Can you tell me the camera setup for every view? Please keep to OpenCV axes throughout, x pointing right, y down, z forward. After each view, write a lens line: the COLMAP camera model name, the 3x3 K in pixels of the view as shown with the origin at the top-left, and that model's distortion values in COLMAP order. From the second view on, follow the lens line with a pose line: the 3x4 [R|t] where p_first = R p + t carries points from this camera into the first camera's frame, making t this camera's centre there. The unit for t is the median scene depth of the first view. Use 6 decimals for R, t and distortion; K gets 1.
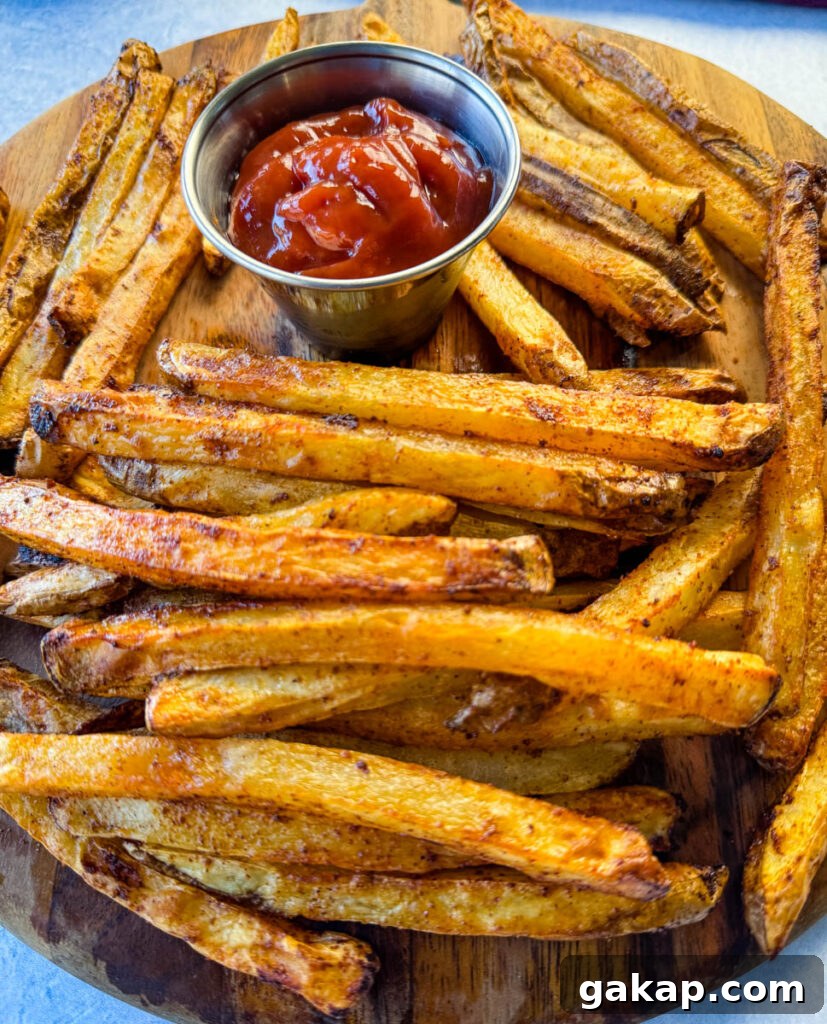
lens RADIAL K [[834.1, 0, 413.7], [0, 834.1, 525.0], [0, 0, 1]] dist [0.037294, -0.131596]
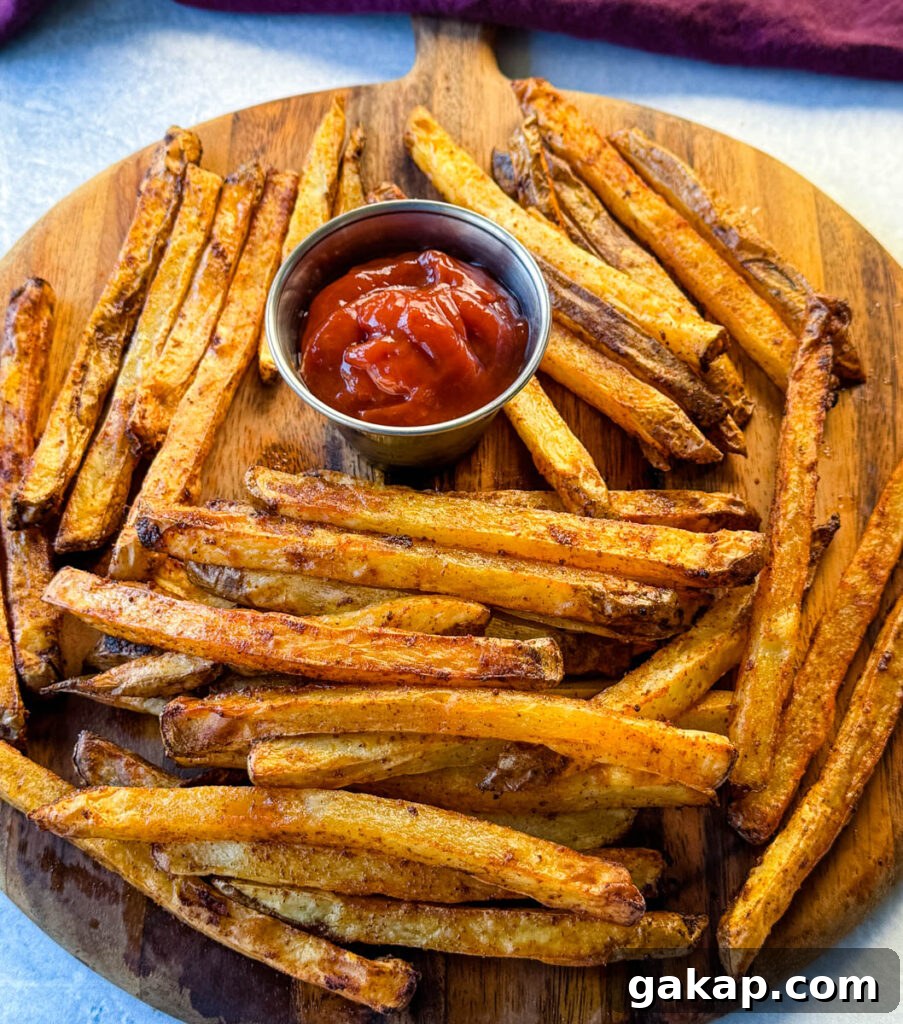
lens RADIAL K [[1633.5, 0, 439.3], [0, 1633.5, 511.2], [0, 0, 1]] dist [0.207127, 0.021296]
pose [[0.999742, 0.022713, 0.000011, -0.026827], [-0.022645, 0.996799, -0.076671, 0.016004], [-0.001752, 0.076651, 0.997056, -1.396537]]
